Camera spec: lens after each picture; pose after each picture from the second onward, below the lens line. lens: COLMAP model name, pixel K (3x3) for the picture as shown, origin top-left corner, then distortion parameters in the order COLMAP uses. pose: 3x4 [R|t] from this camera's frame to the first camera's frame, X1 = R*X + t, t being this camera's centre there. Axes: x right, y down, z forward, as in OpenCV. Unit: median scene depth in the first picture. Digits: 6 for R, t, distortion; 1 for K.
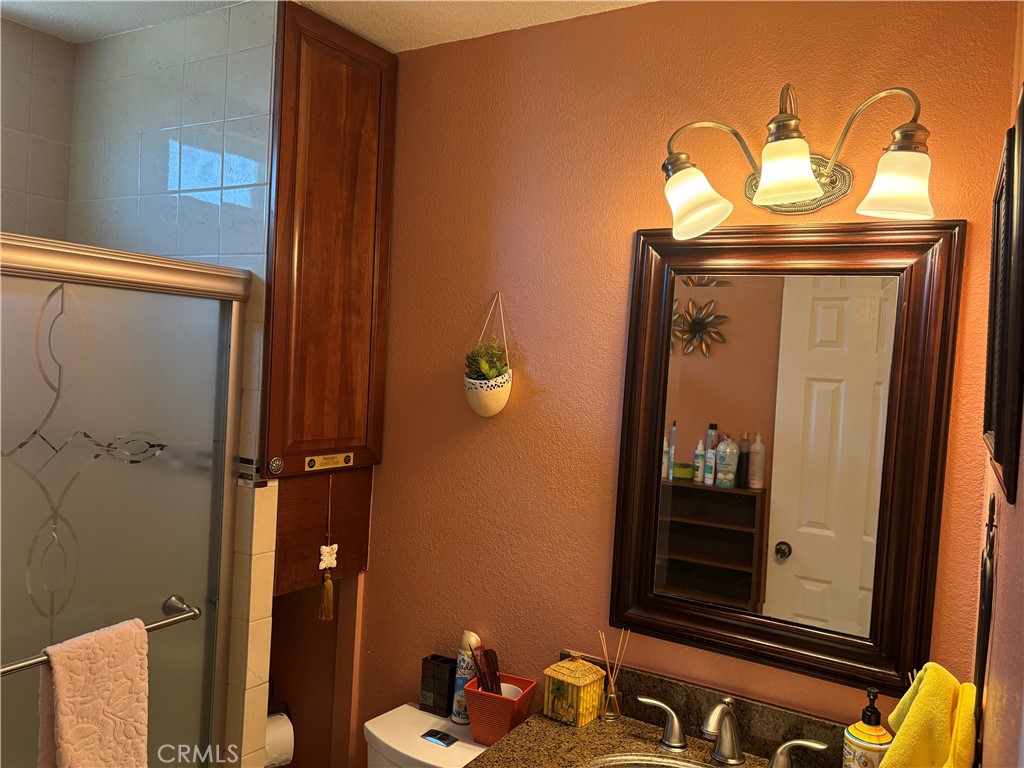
lens RADIAL K [[772.1, 0, 507.8], [0, 772.1, 385.5], [0, 0, 1]] dist [0.043355, -0.059664]
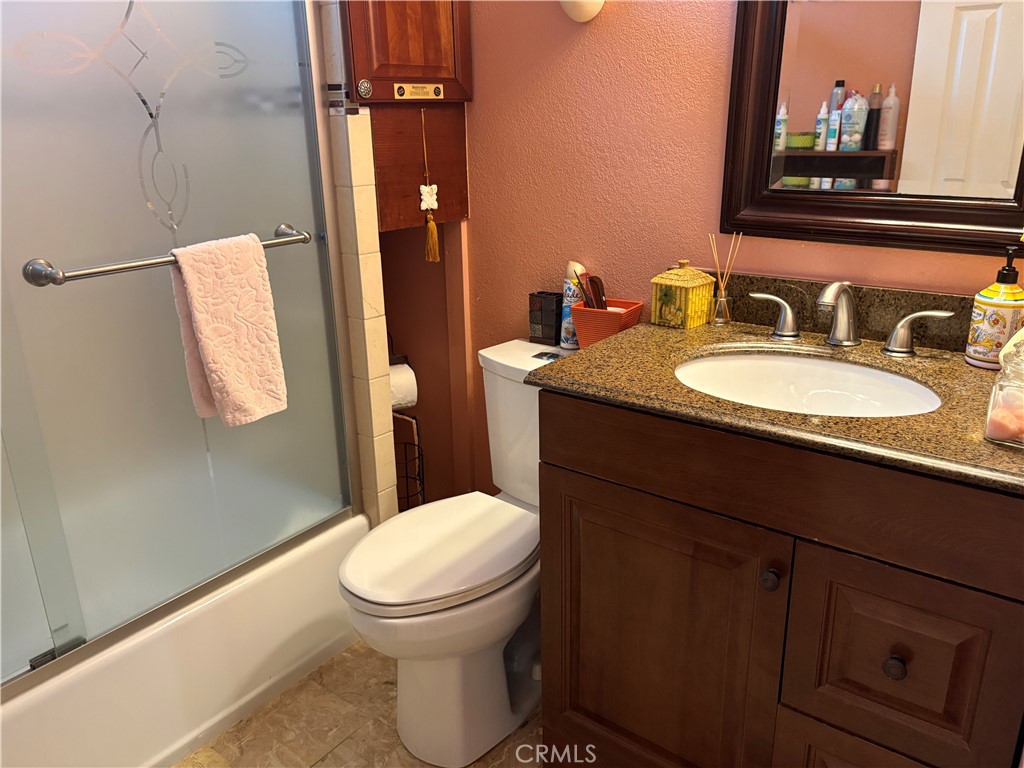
lens RADIAL K [[772.1, 0, 509.4], [0, 772.1, 382.1], [0, 0, 1]] dist [0.043355, -0.059664]
pose [[0.990324, -0.030717, -0.135332, -0.002502], [0.069241, 0.954507, 0.290037, 0.175318], [0.120267, -0.296601, 0.947398, 0.003479]]
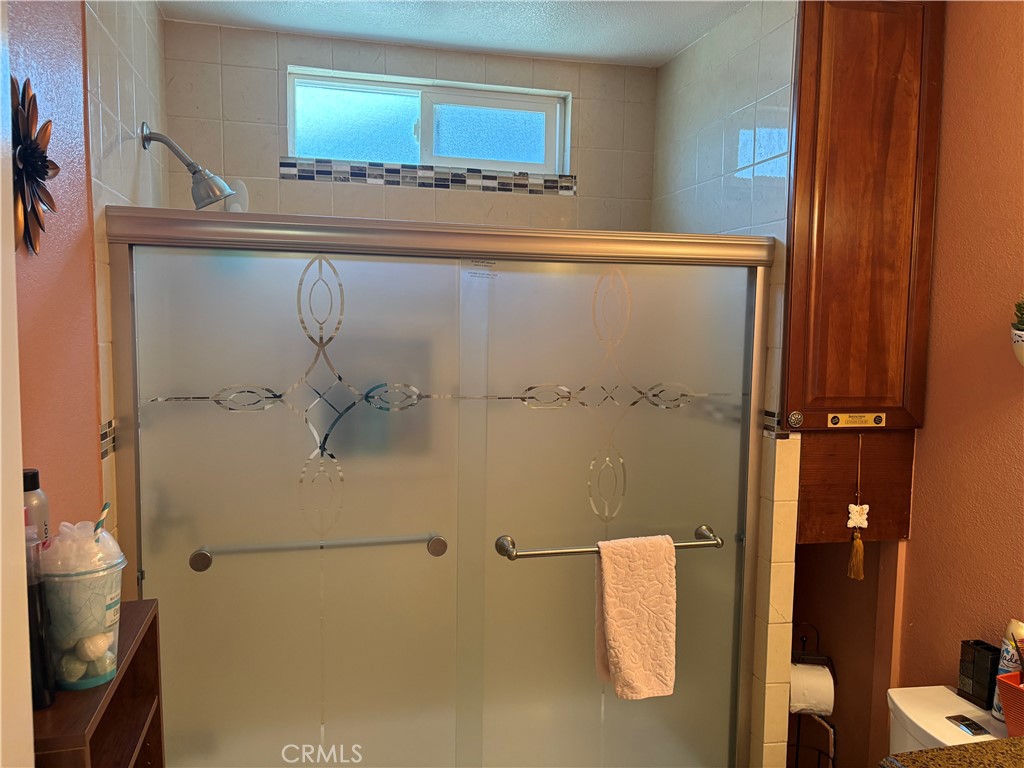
lens RADIAL K [[772.1, 0, 511.1], [0, 772.1, 388.1], [0, 0, 1]] dist [0.043355, -0.059664]
pose [[0.702519, 0.014626, -0.711514, 0.172396], [0.002110, 0.999742, 0.022635, 0.034631], [0.711661, -0.017403, 0.702307, -0.015880]]
